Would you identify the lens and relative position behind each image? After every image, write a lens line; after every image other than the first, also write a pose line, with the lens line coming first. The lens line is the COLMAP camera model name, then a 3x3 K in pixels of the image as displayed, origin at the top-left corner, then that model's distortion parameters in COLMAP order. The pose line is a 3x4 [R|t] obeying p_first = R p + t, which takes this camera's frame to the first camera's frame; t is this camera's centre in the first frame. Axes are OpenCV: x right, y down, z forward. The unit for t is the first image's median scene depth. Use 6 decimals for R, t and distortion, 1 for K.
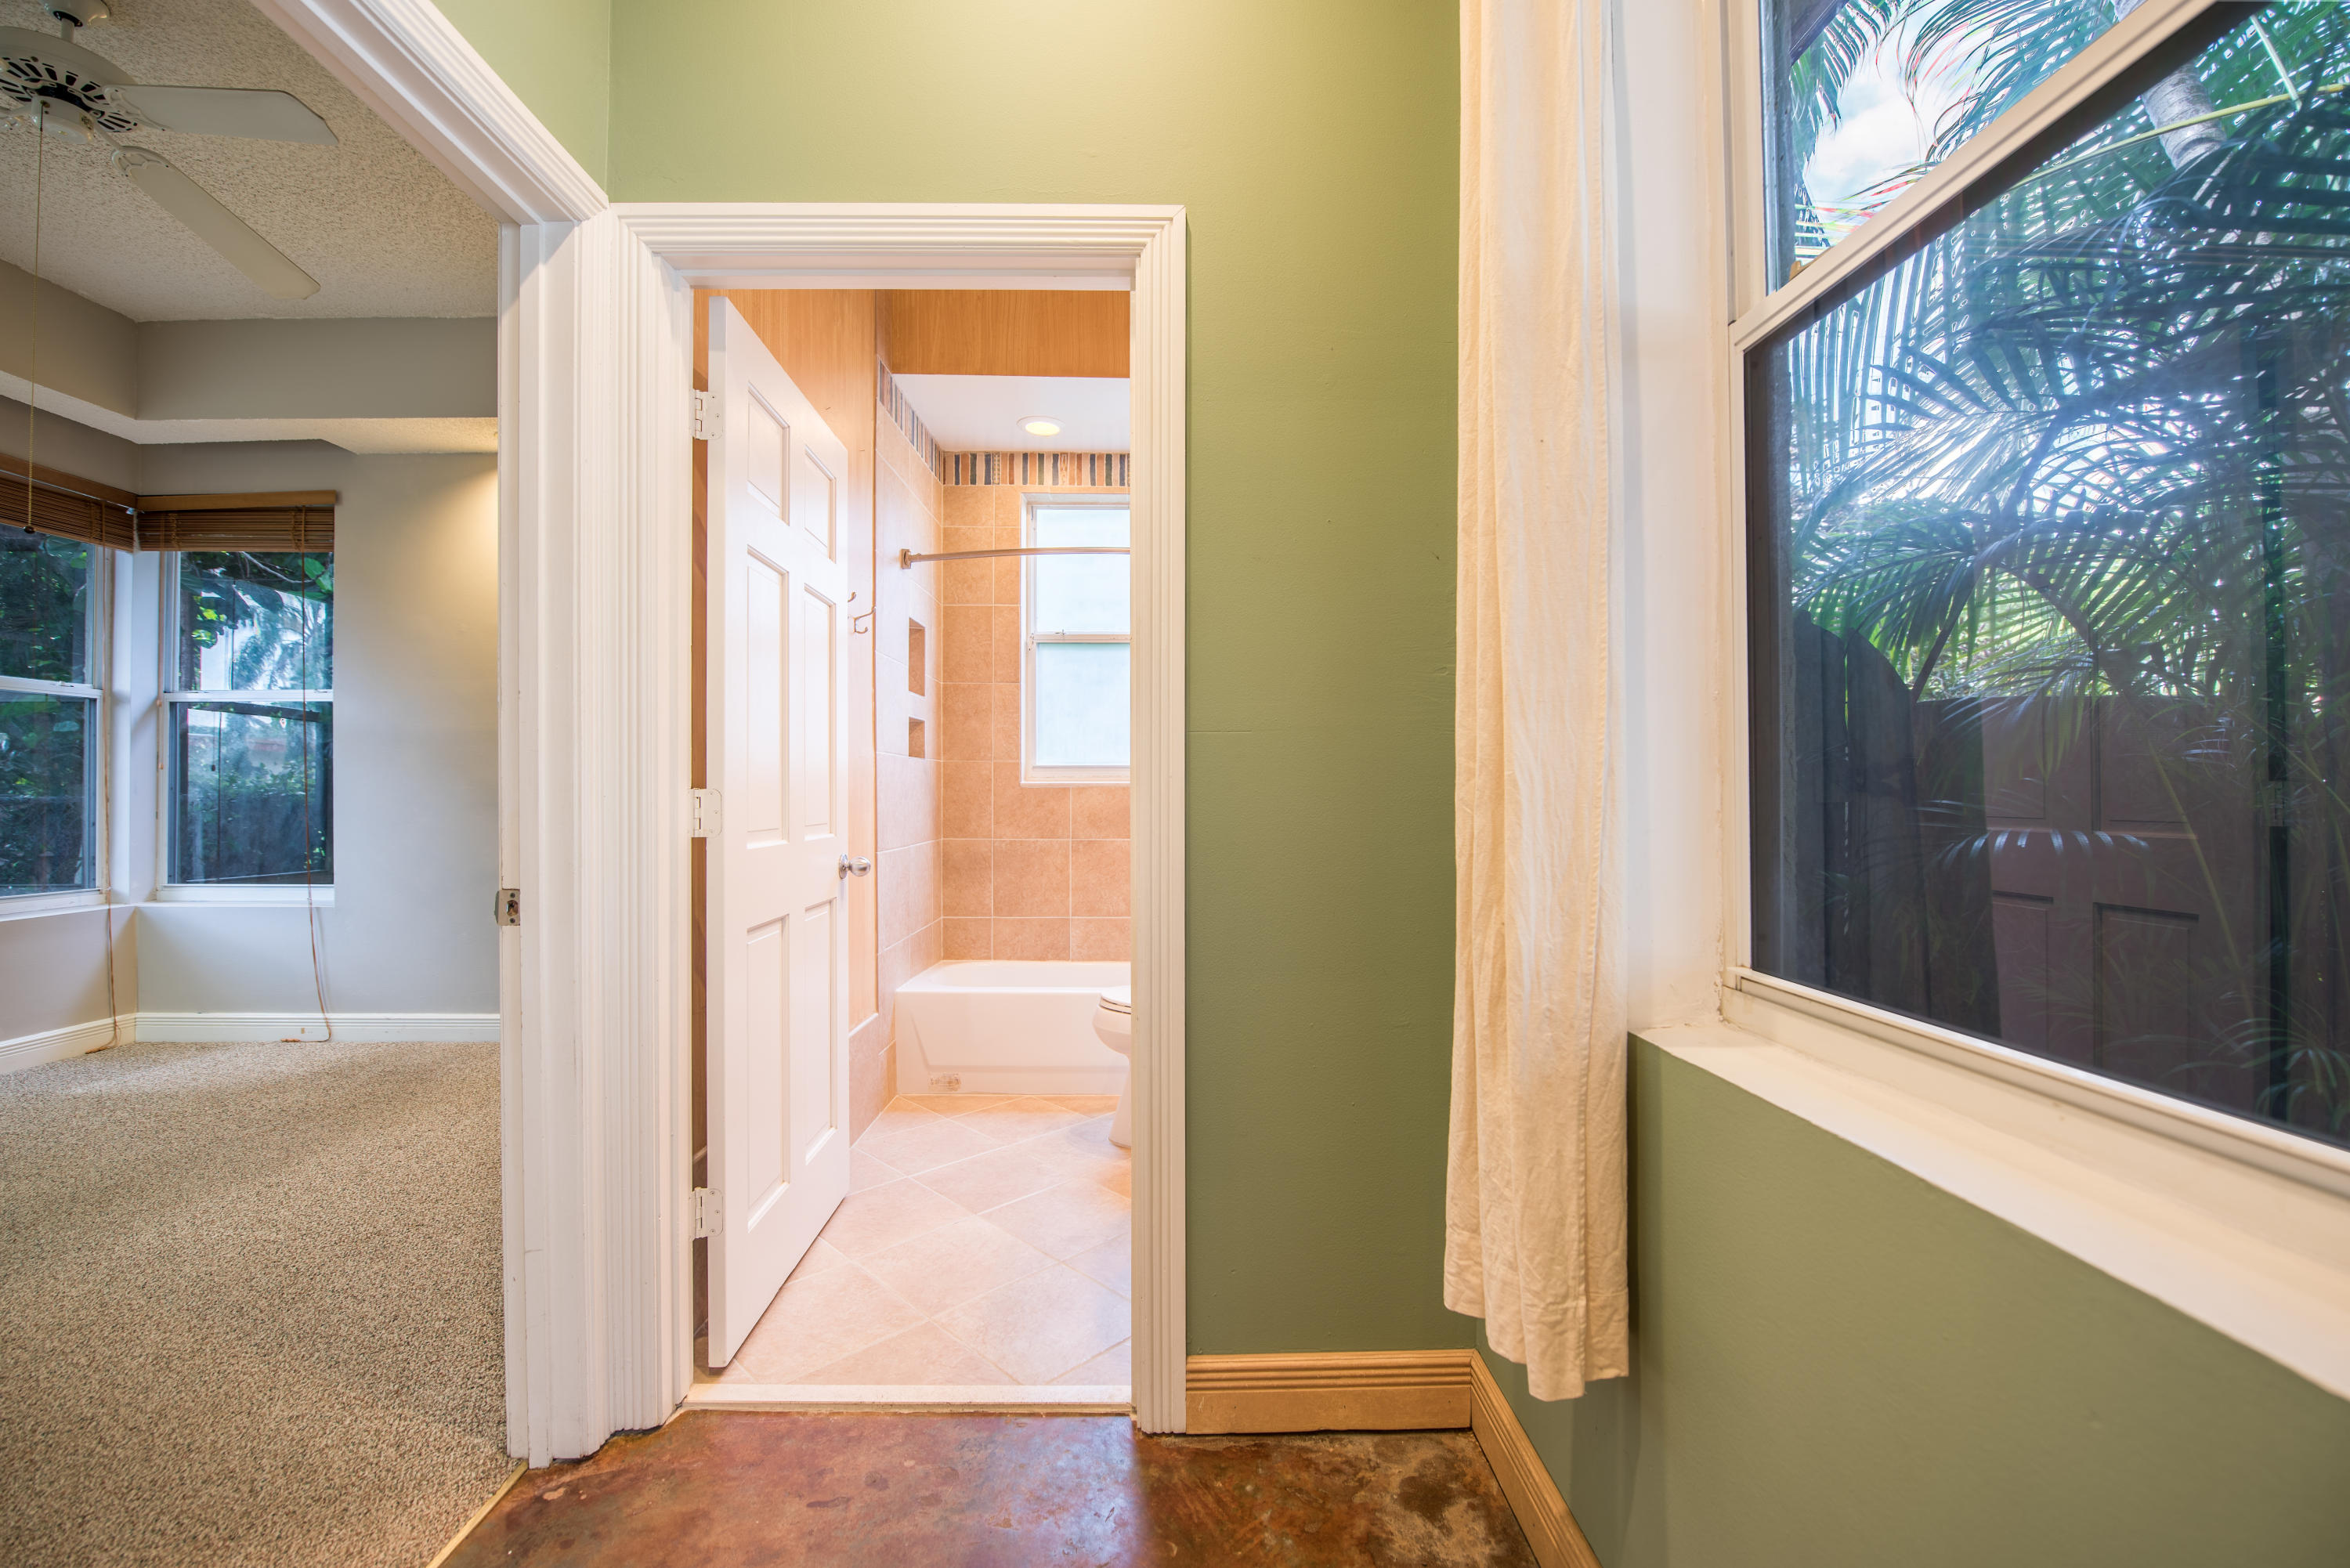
lens RADIAL K [[1224.5, 0, 1175.0], [0, 1224.5, 784.0], [0, 0, 1]] dist [-0.000905, -0.036039]
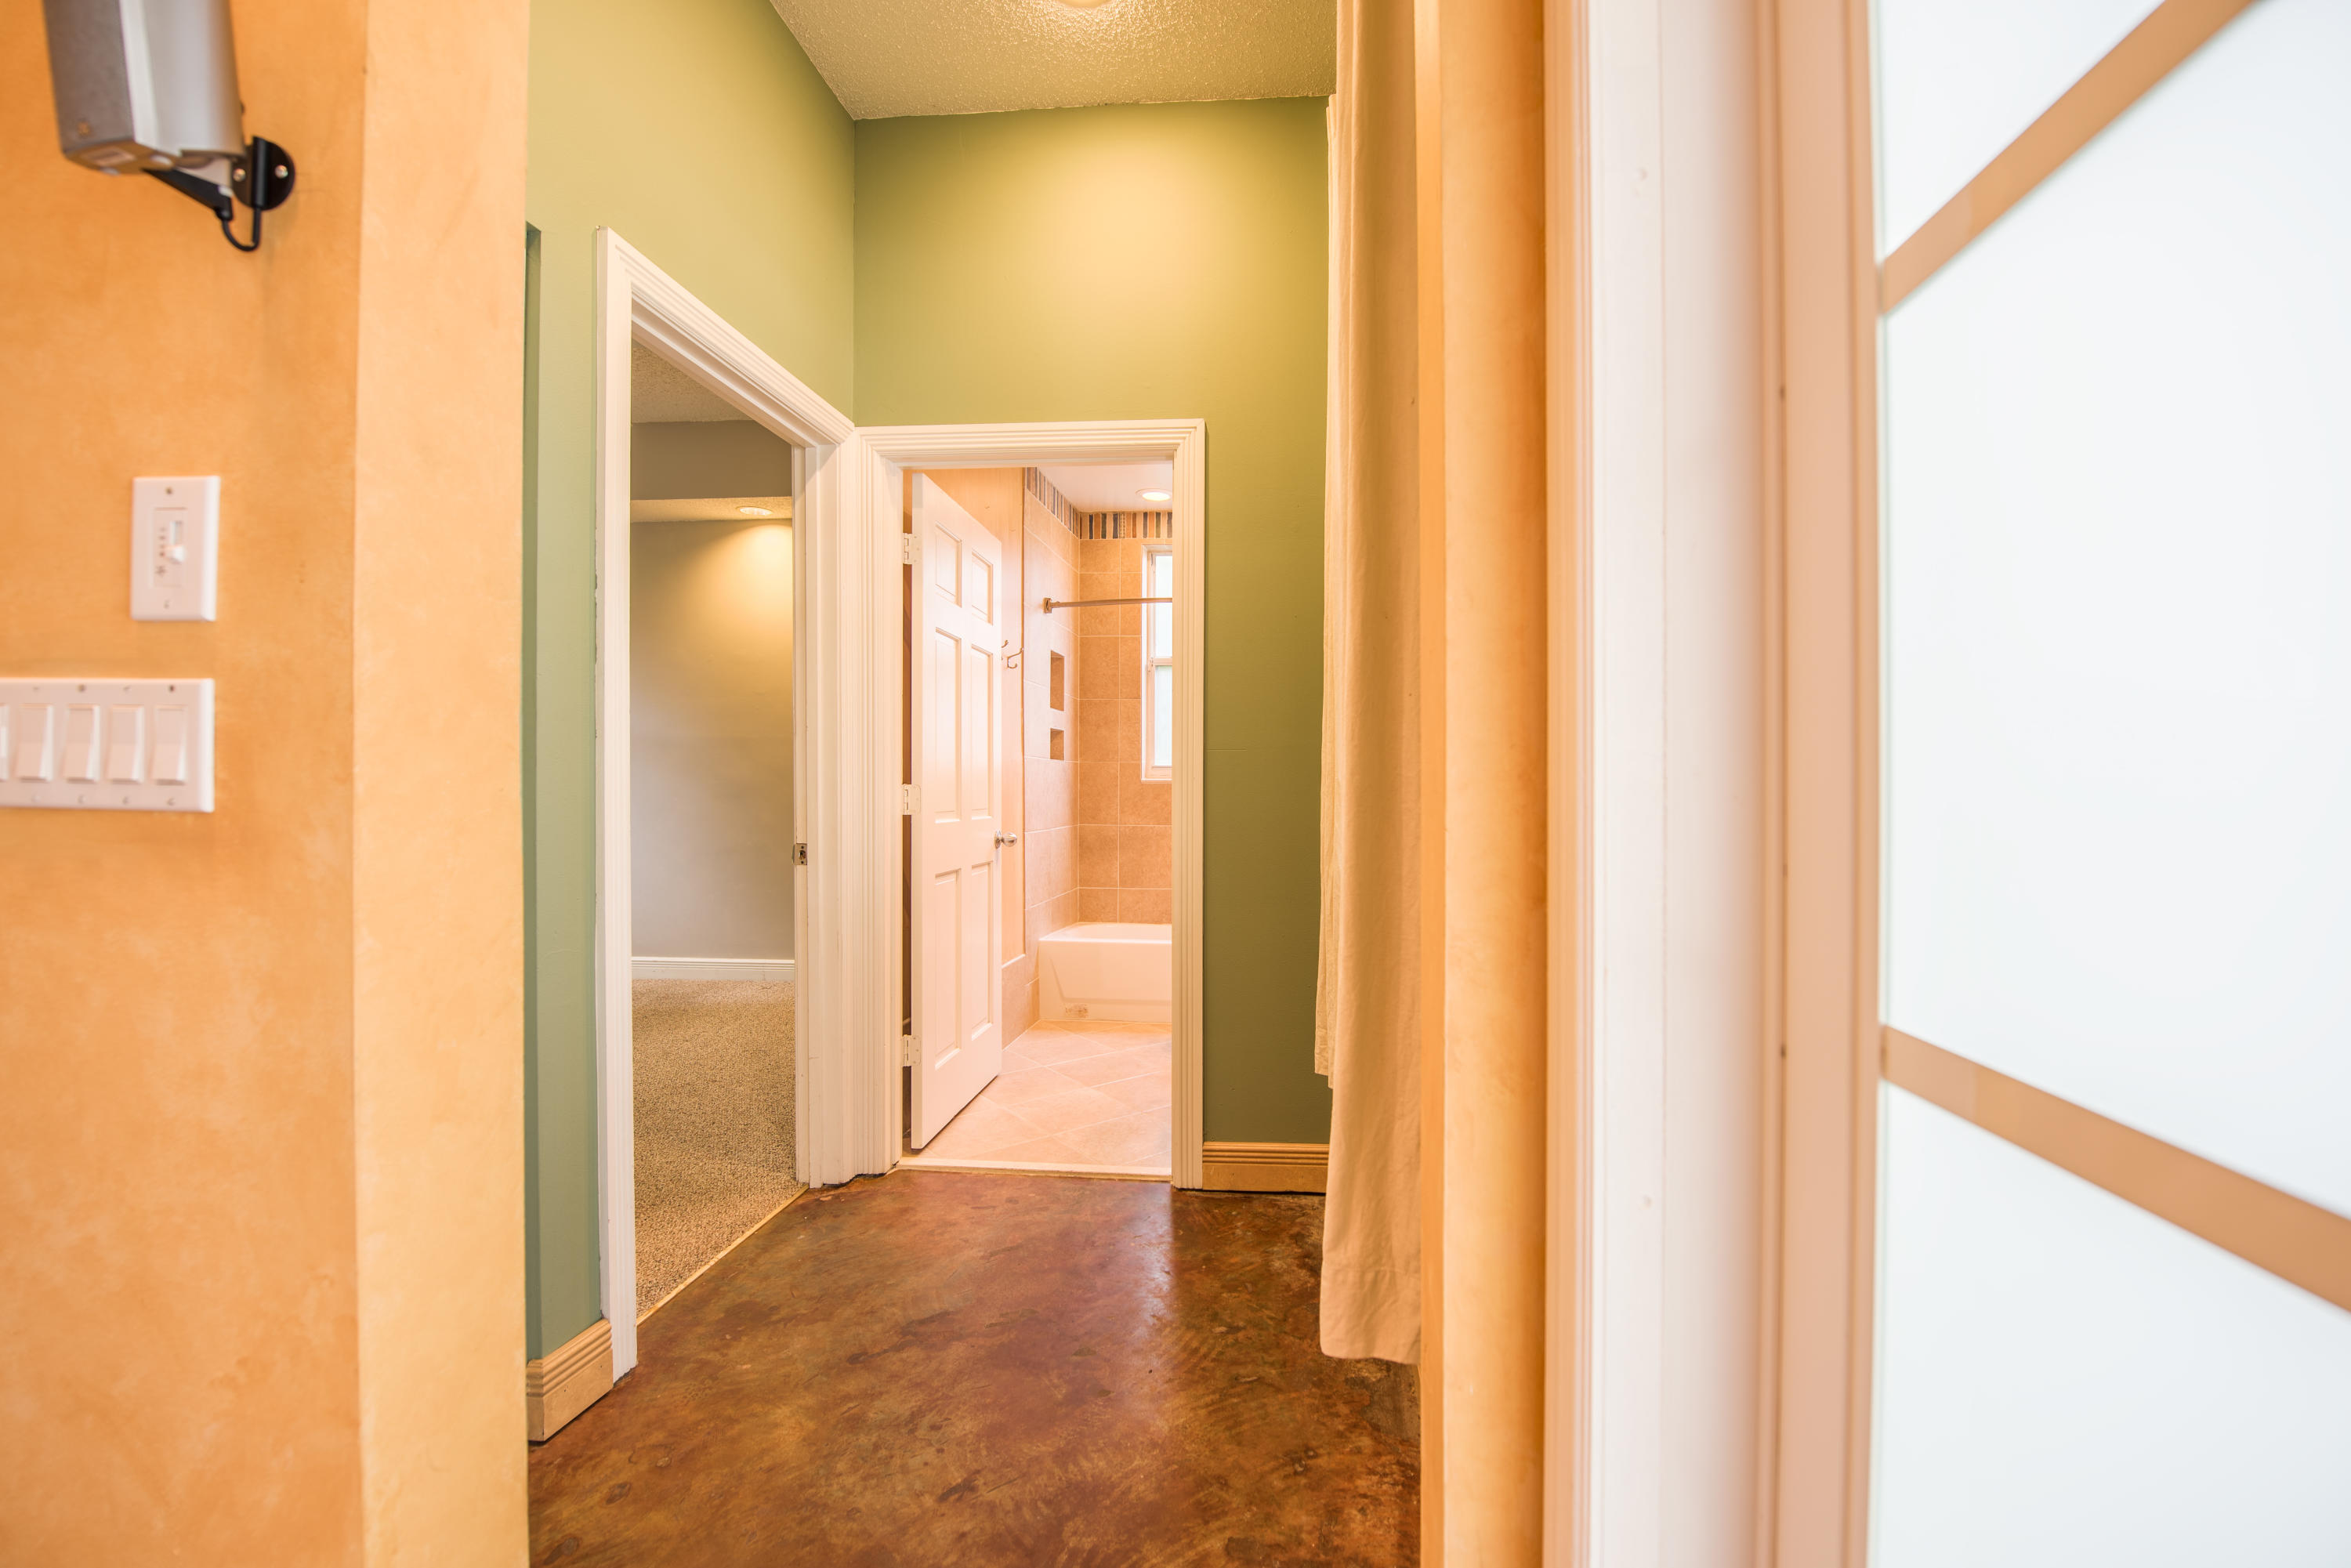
lens RADIAL K [[1225.1, 0, 1175.5], [0, 1225.1, 784.0], [0, 0, 1]] dist [-0.000905, -0.036039]
pose [[0.991755, 0.002327, -0.128128, 0.146480], [-0.001850, 0.999991, 0.003839, -0.003066], [0.128136, -0.003570, 0.991750, -0.485557]]
